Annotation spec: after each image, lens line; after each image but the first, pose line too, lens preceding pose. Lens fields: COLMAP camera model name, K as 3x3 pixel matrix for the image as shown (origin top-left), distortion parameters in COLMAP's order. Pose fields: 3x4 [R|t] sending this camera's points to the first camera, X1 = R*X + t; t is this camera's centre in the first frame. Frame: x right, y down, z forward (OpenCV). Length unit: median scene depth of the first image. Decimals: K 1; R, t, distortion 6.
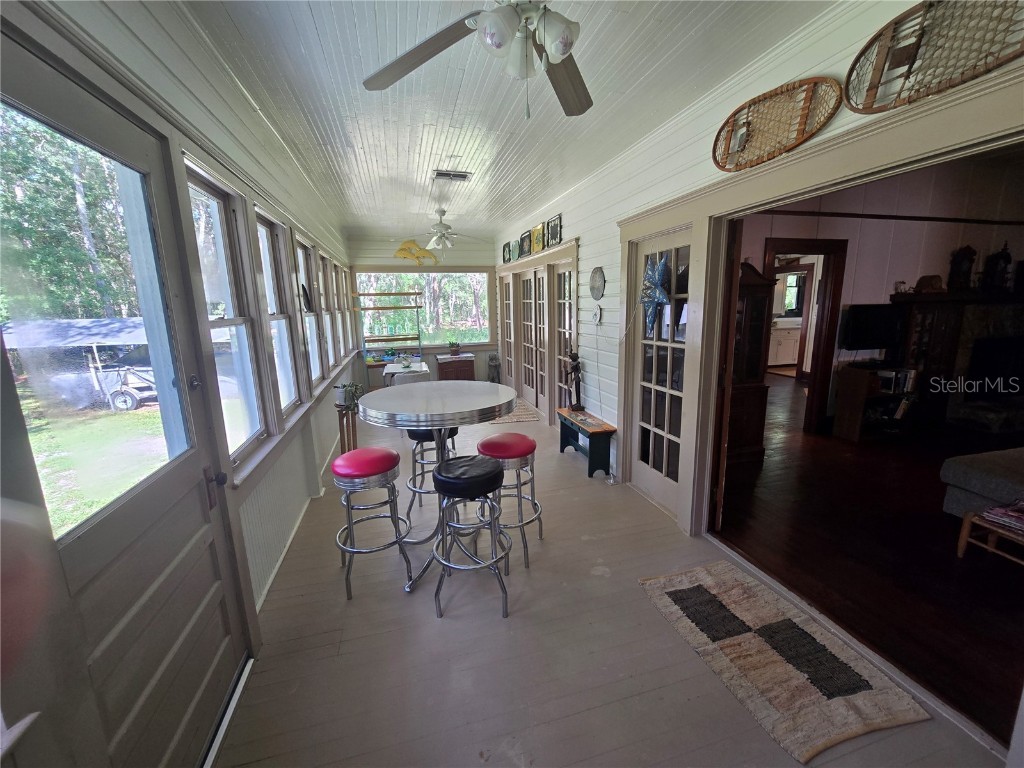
lens RADIAL K [[420.9, 0, 511.1], [0, 420.9, 383.6], [0, 0, 1]] dist [0.001297, 0.000607]
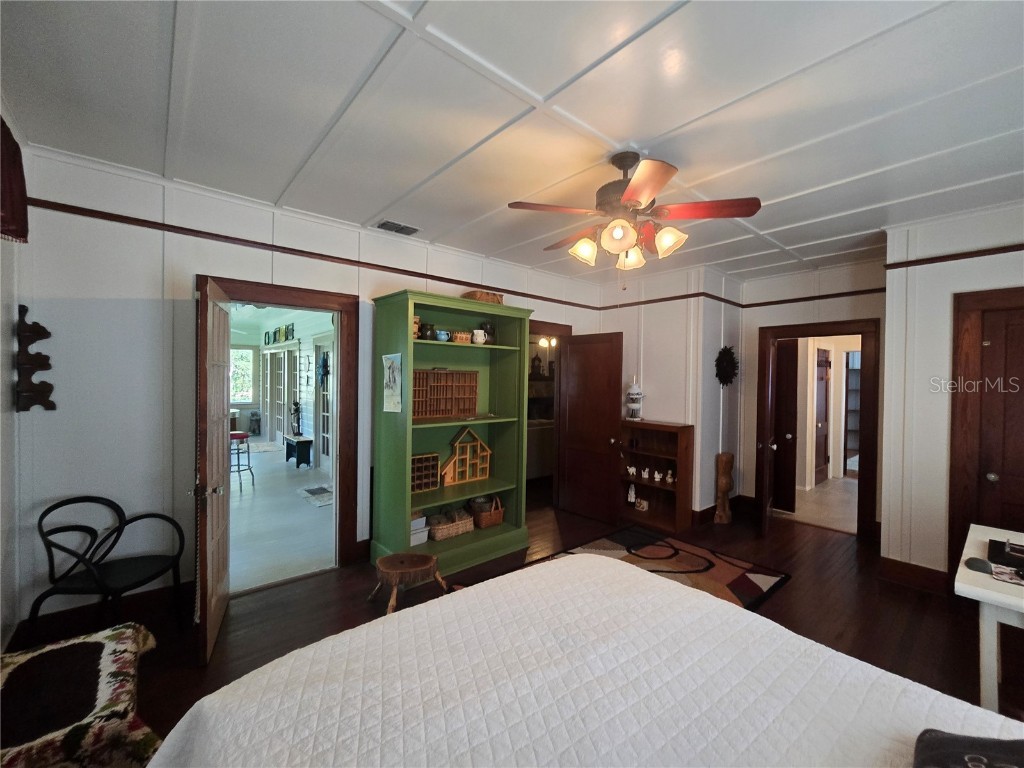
lens RADIAL K [[420.9, 0, 508.7], [0, 420.9, 382.0], [0, 0, 1]] dist [0.001297, 0.000607]
pose [[0.902773, 0.027688, 0.429226, 0.188865], [0.049439, 0.984632, -0.167497, 0.176984], [-0.427267, 0.172432, 0.887530, -0.911139]]
